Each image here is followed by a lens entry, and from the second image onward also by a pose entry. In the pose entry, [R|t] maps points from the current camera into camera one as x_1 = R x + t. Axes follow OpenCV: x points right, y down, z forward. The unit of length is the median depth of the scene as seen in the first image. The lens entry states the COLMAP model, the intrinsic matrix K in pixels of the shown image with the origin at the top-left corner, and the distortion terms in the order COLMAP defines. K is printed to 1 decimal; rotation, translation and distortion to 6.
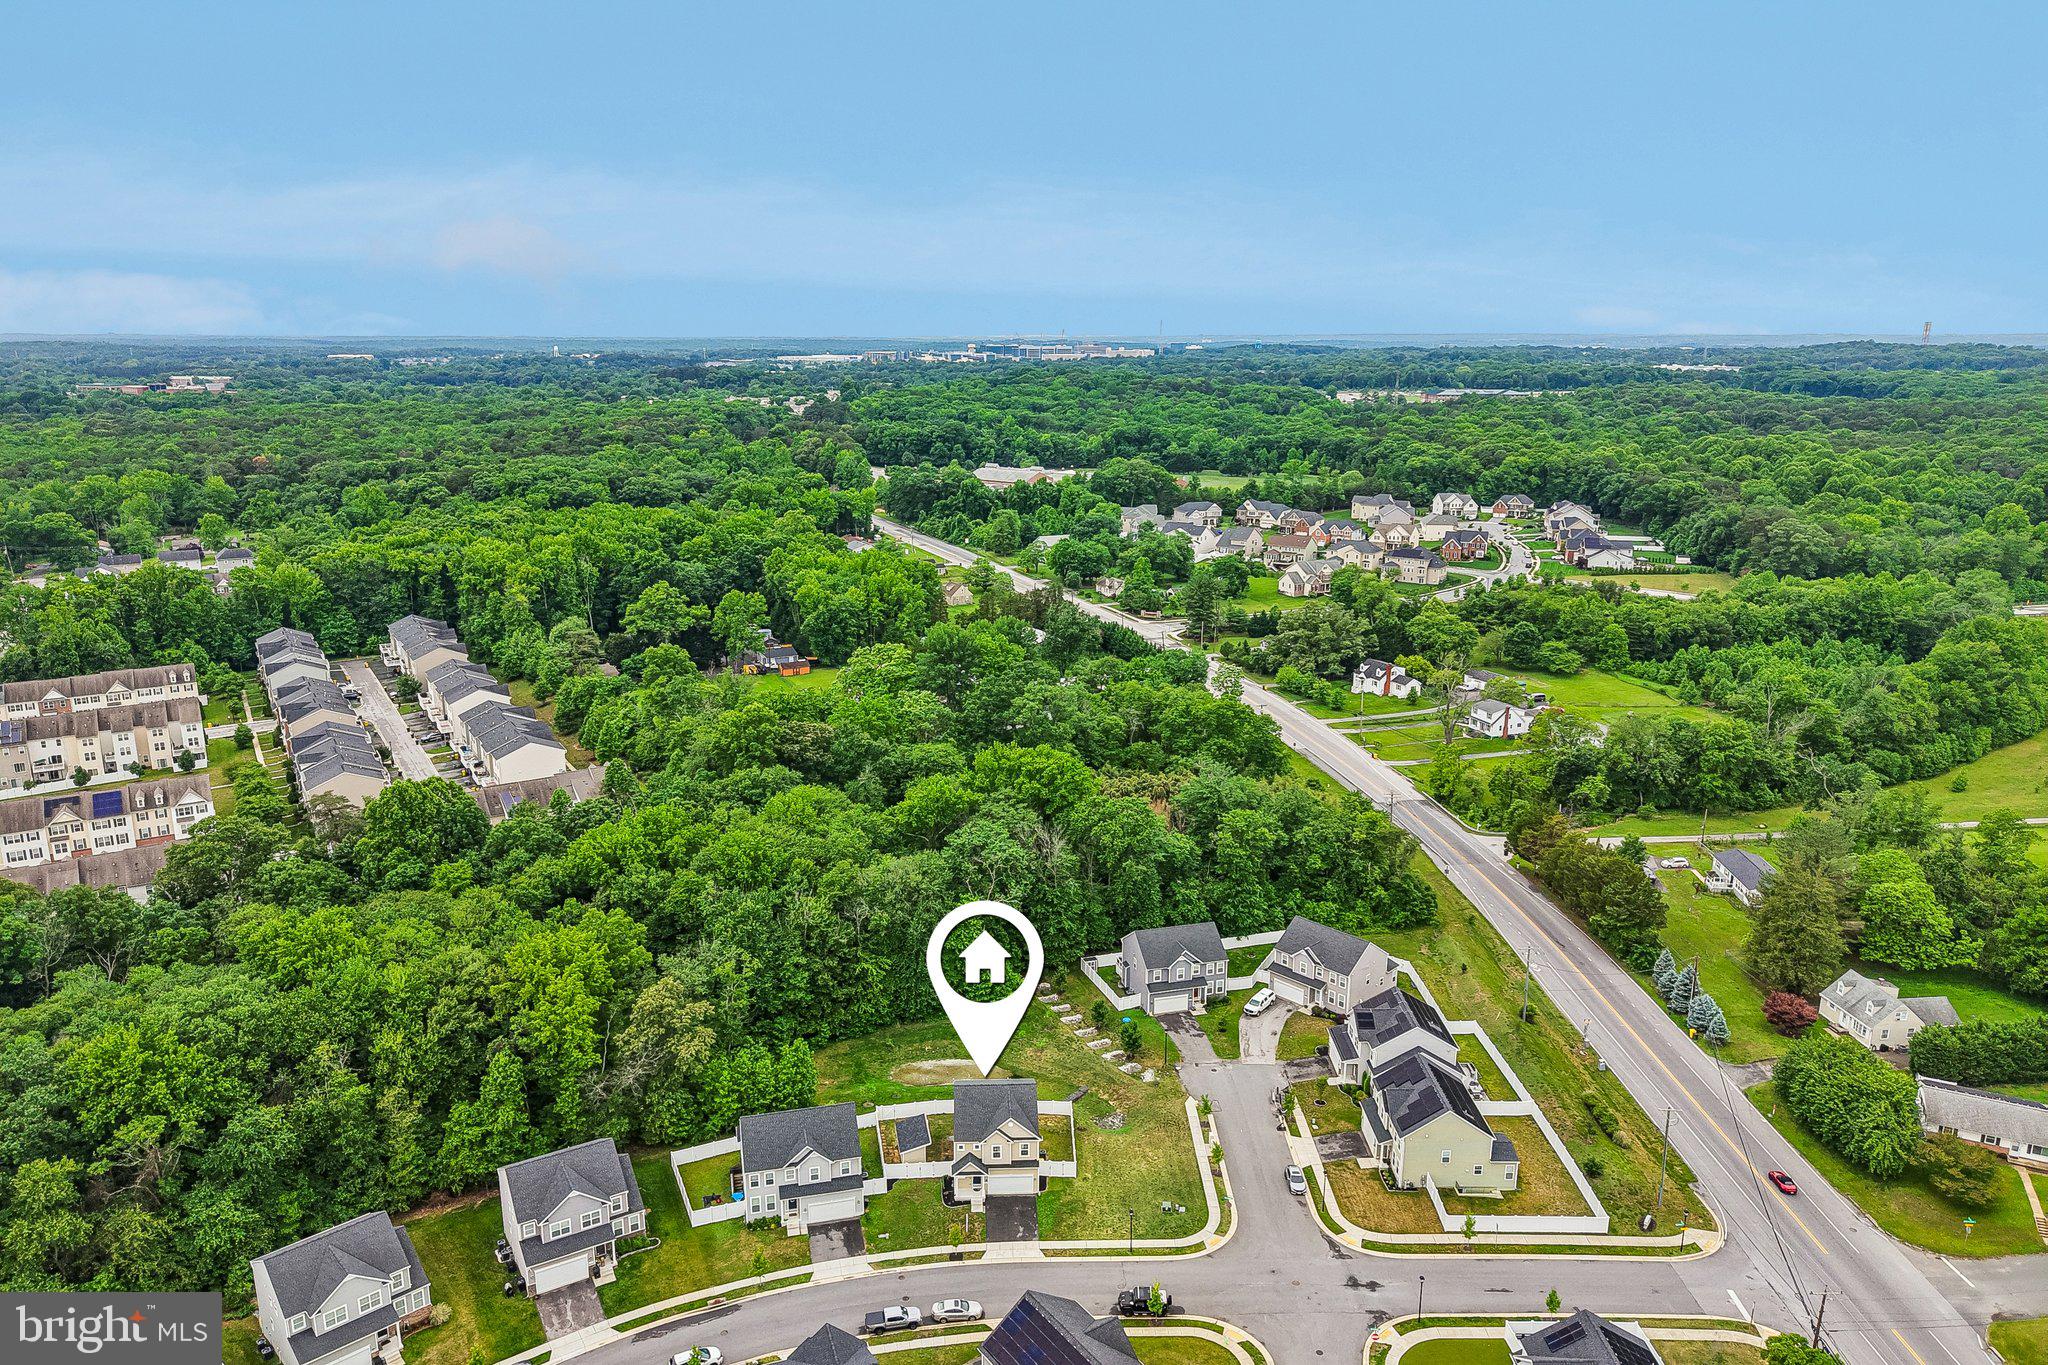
lens RADIAL K [[1371.5, 0, 1022.8], [0, 1371.5, 679.2], [0, 0, 1]] dist [0.039557, -0.038283]
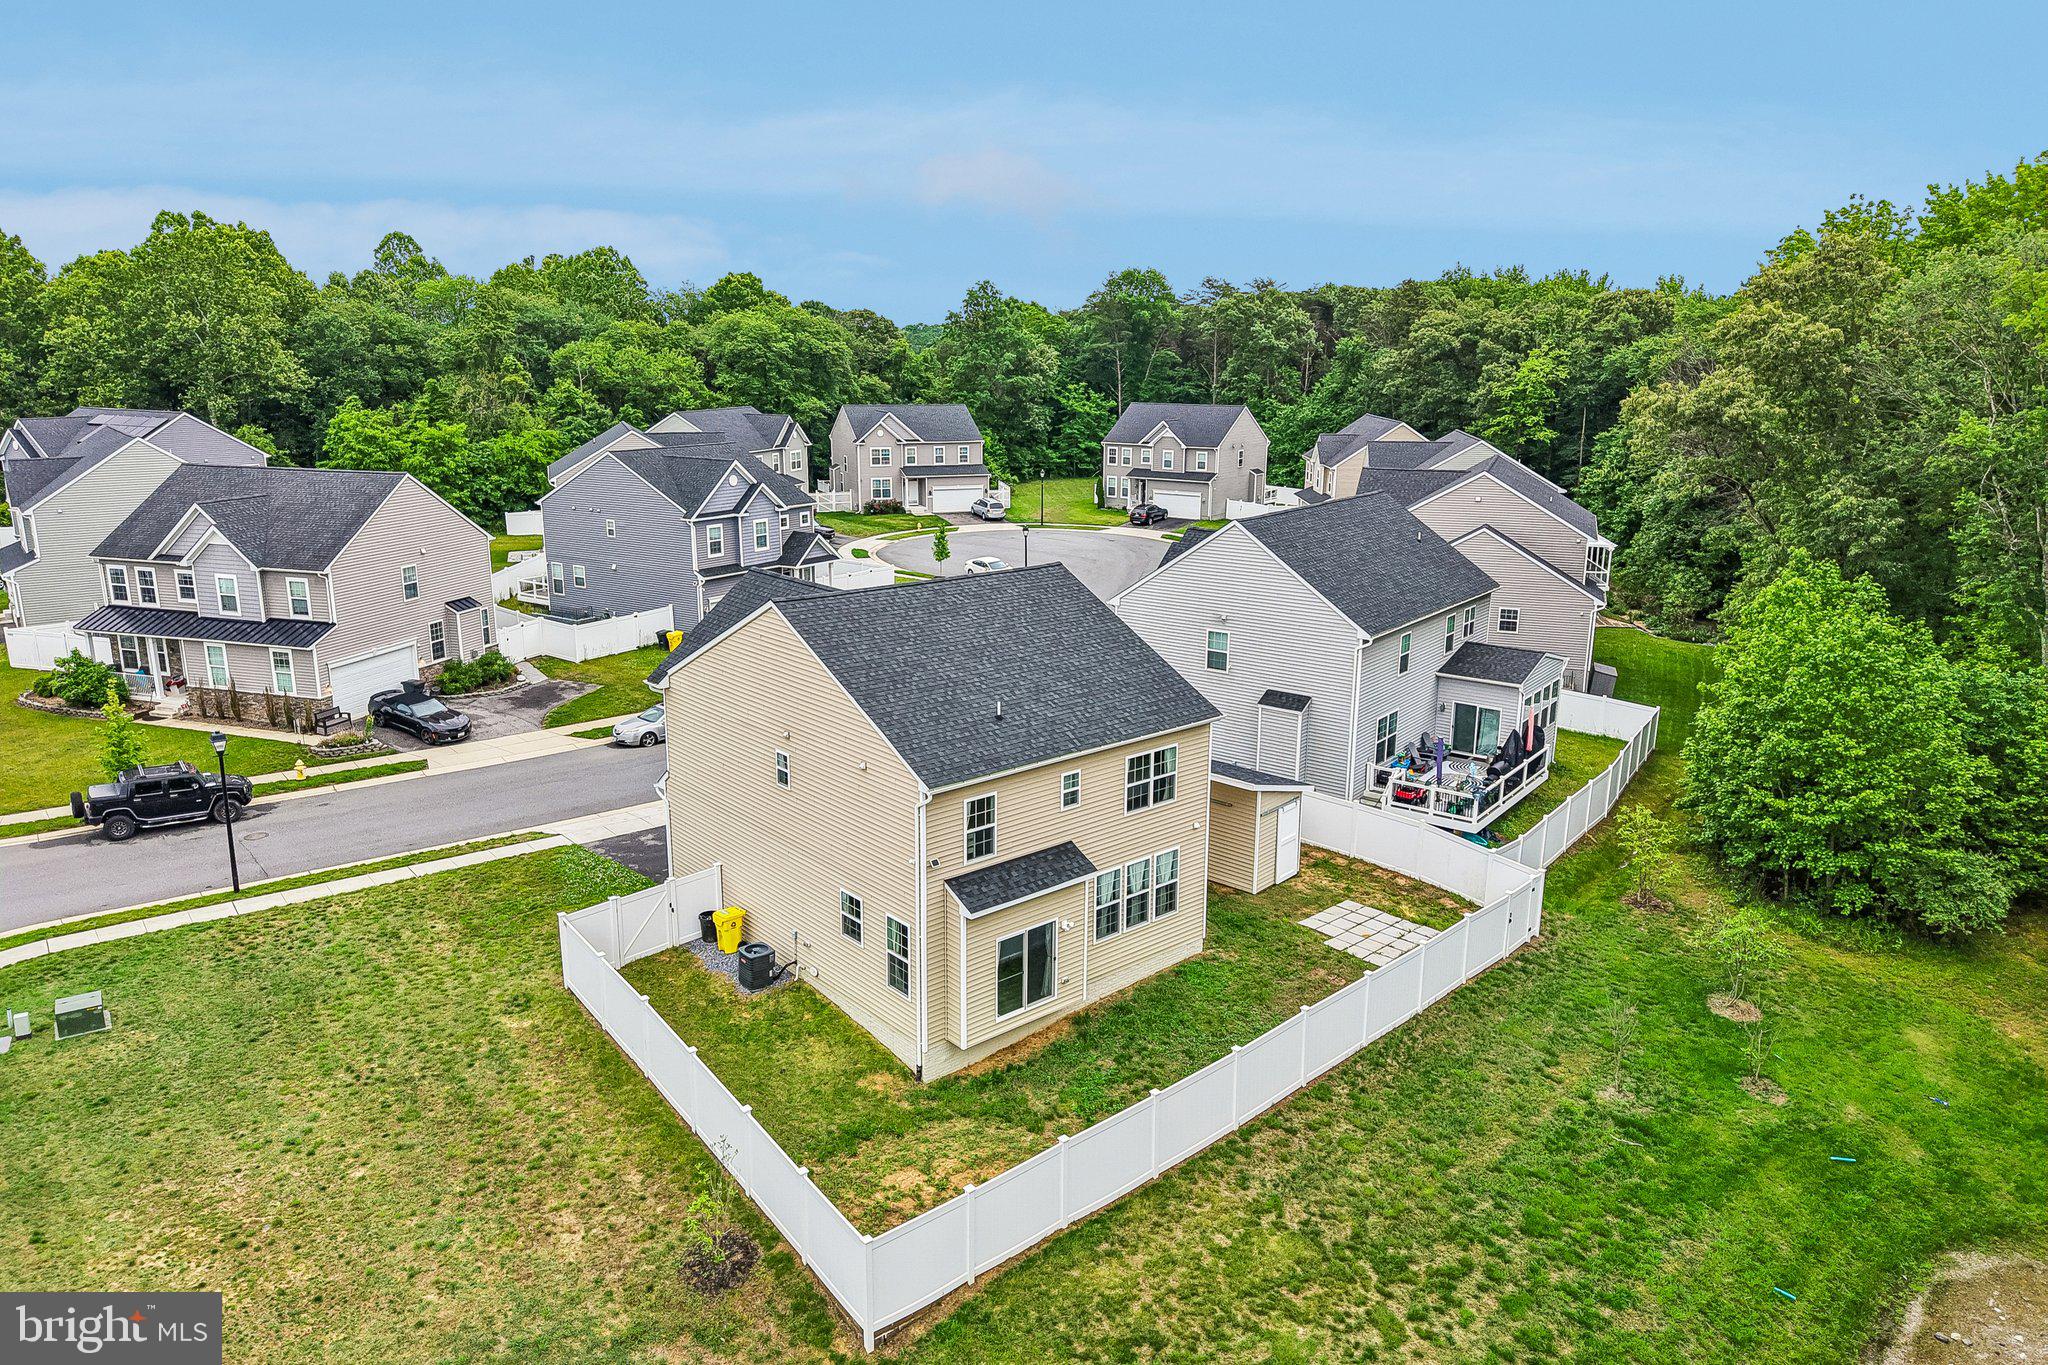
lens RADIAL K [[1371.5, 0, 1022.6], [0, 1371.5, 674.4], [0, 0, 1]] dist [0.039557, -0.038283]
pose [[-0.786321, 0.143496, -0.600923, 0.112819], [-0.153156, 0.897018, 0.414610, 0.222814], [0.598534, 0.418051, -0.683367, 1.236840]]
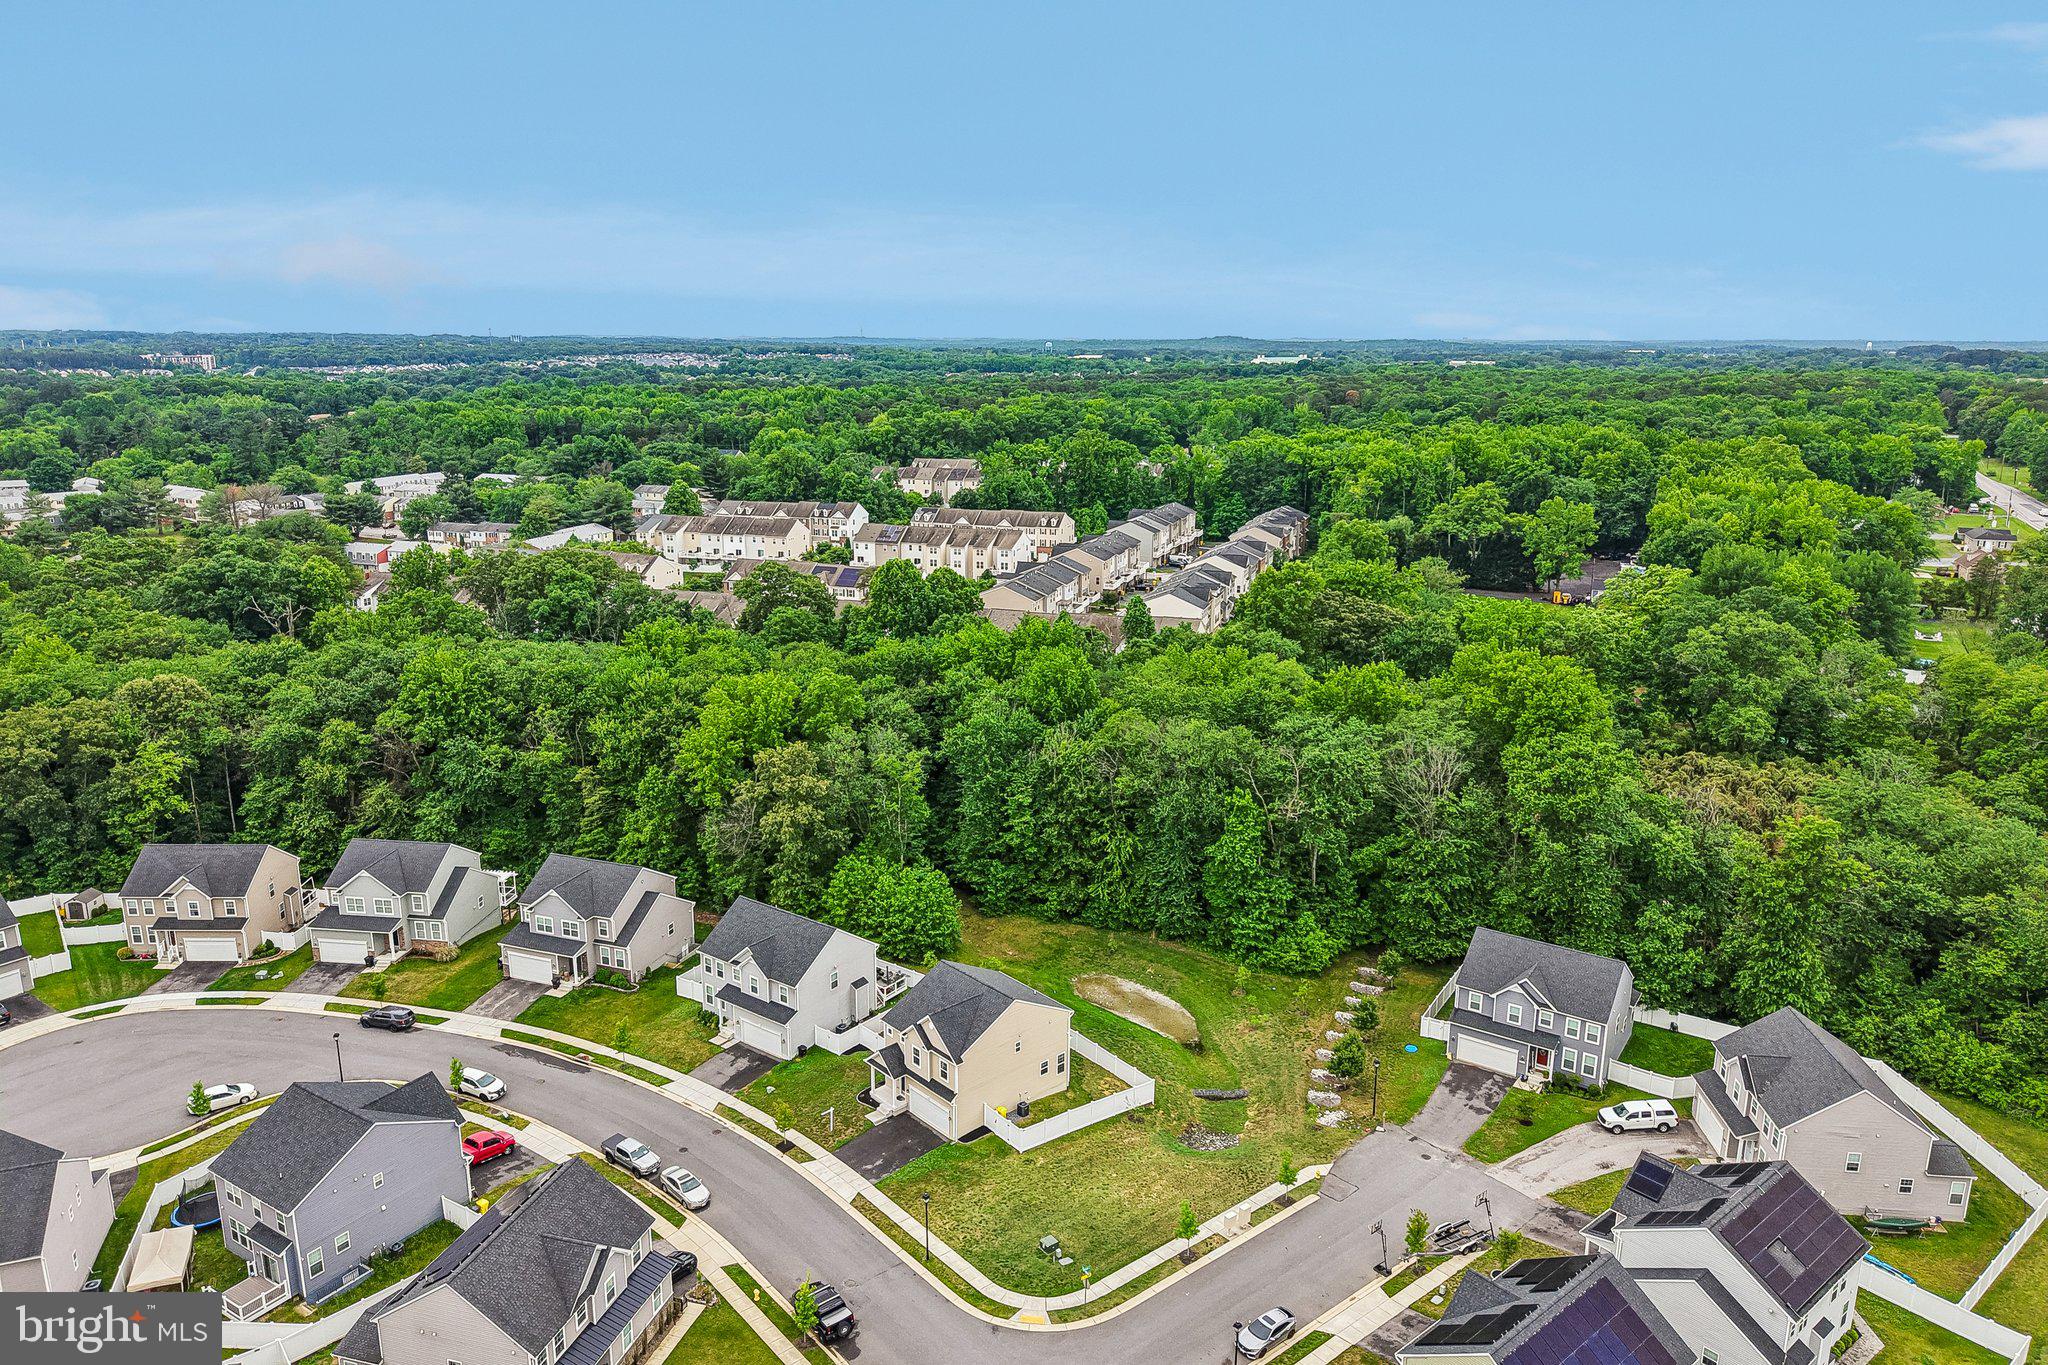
lens RADIAL K [[1371.5, 0, 1025.5], [0, 1371.5, 675.9], [0, 0, 1]] dist [0.039557, -0.038283]
pose [[0.638449, 0.185171, -0.747058, 0.525853], [-0.192376, 0.978212, 0.078058, 0.084162], [0.745235, 0.093880, 0.660160, 0.562537]]
